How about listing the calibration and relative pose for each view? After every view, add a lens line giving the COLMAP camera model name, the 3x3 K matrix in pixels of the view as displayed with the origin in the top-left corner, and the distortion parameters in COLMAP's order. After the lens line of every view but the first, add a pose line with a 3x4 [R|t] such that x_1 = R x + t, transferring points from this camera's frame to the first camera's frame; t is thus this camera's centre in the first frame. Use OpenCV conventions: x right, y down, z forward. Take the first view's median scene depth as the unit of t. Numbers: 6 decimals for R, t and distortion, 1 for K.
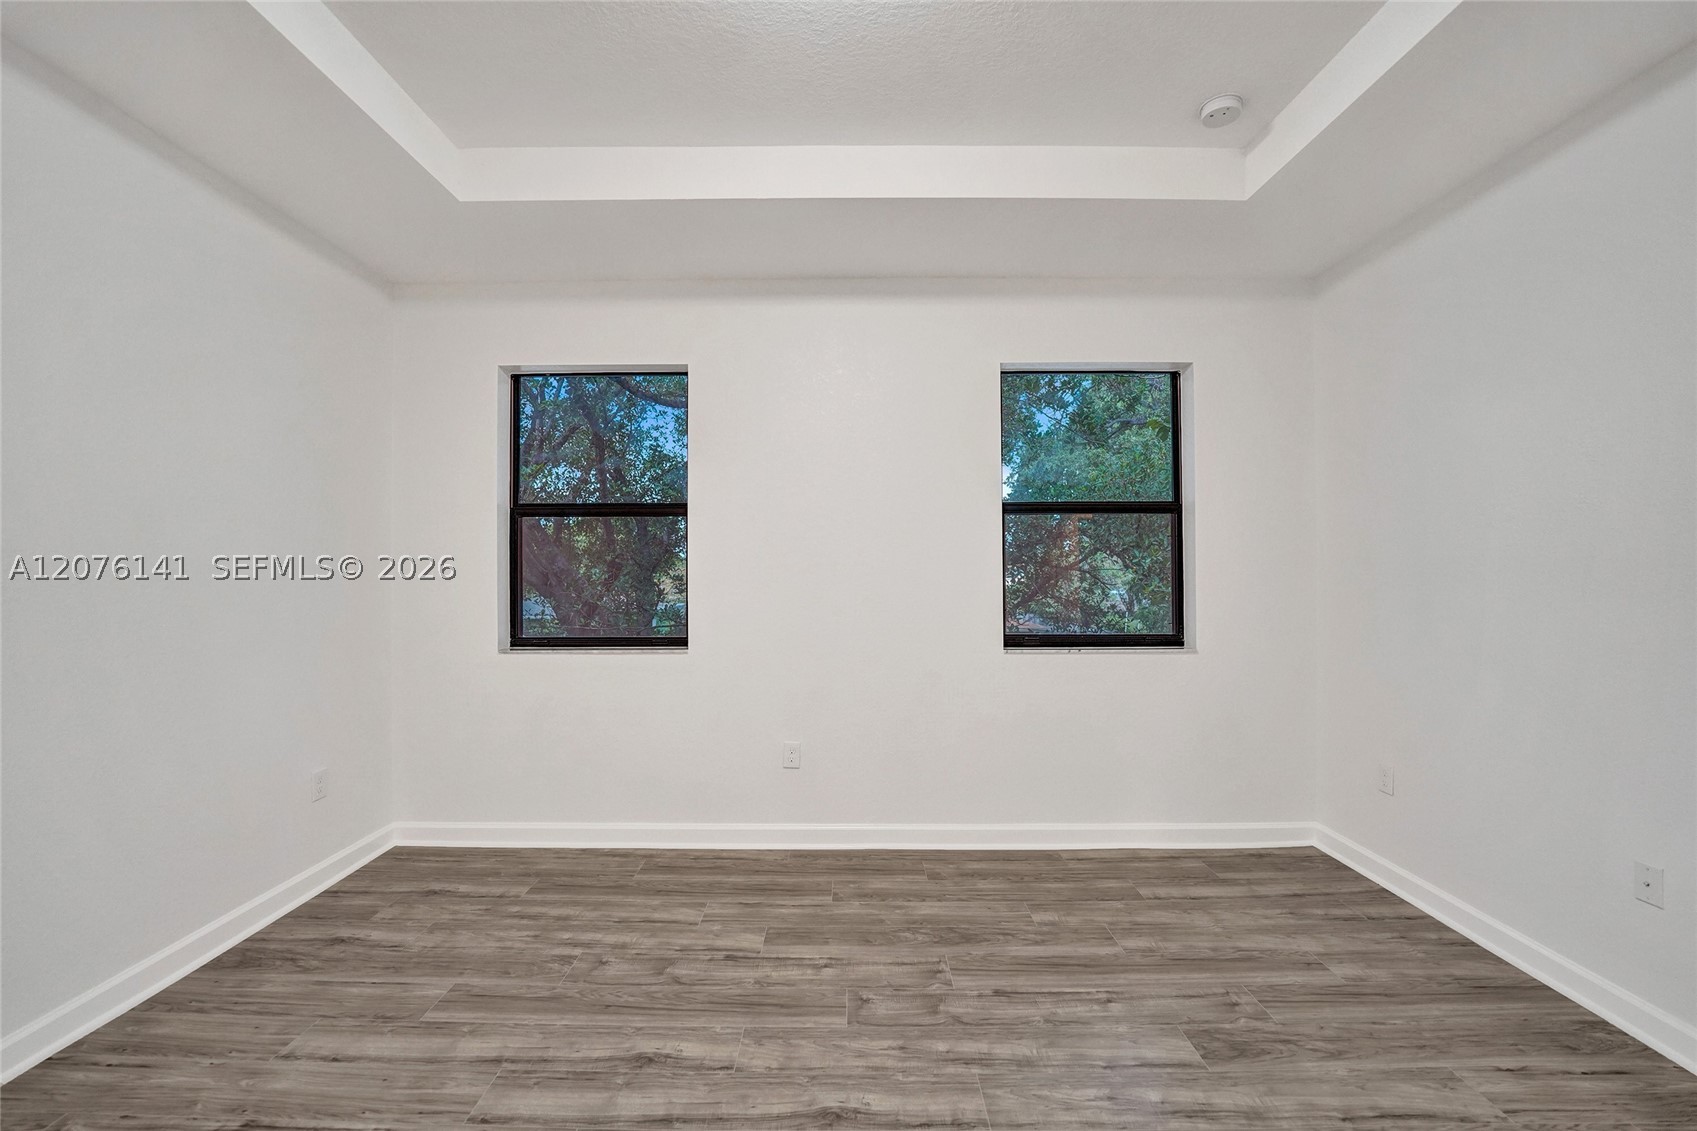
lens RADIAL K [[689.4, 0, 848.5], [0, 689.4, 565.5], [0, 0, 1]] dist [-0.030892, 0.005082]
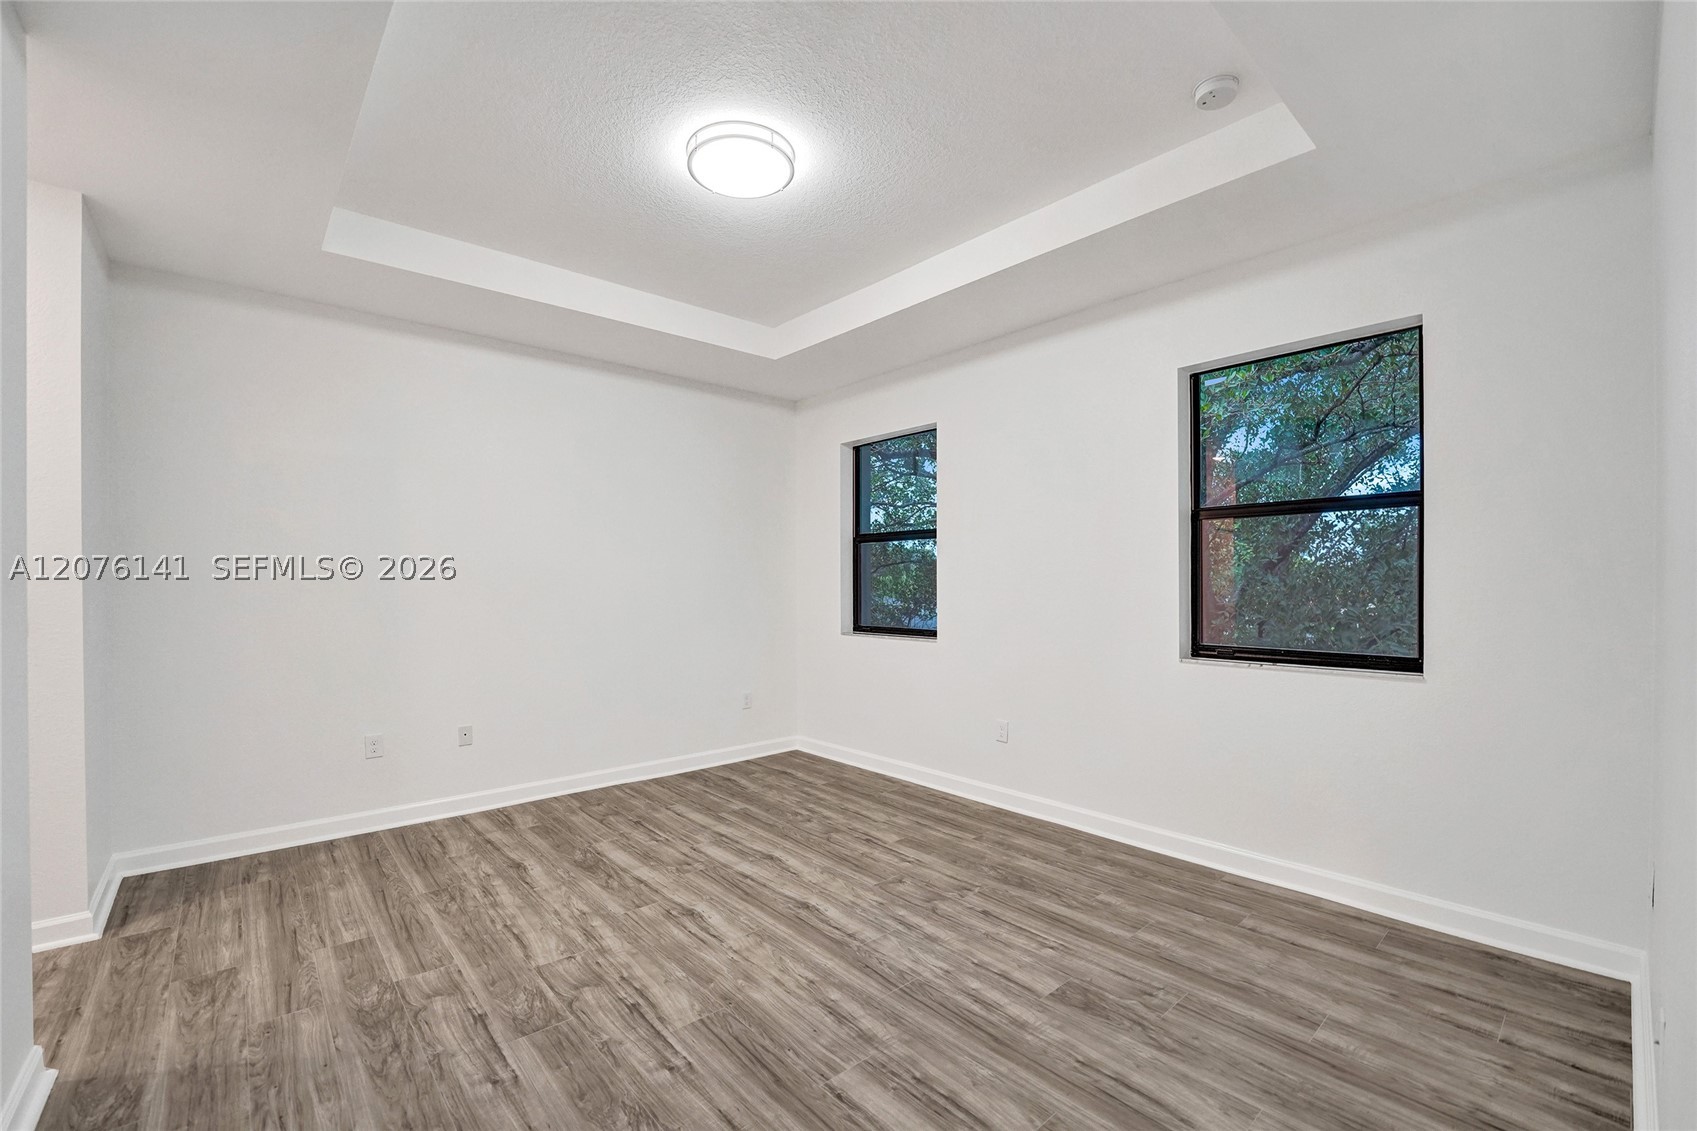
lens RADIAL K [[706.6, 0, 846.6], [0, 706.6, 585.5], [0, 0, 1]] dist [-0.025170, 0.000546]
pose [[0.669440, 0.004305, -0.742854, 0.841514], [0.006544, 0.999910, 0.011692, 0.003022], [0.742837, -0.012688, 0.669352, -0.046836]]
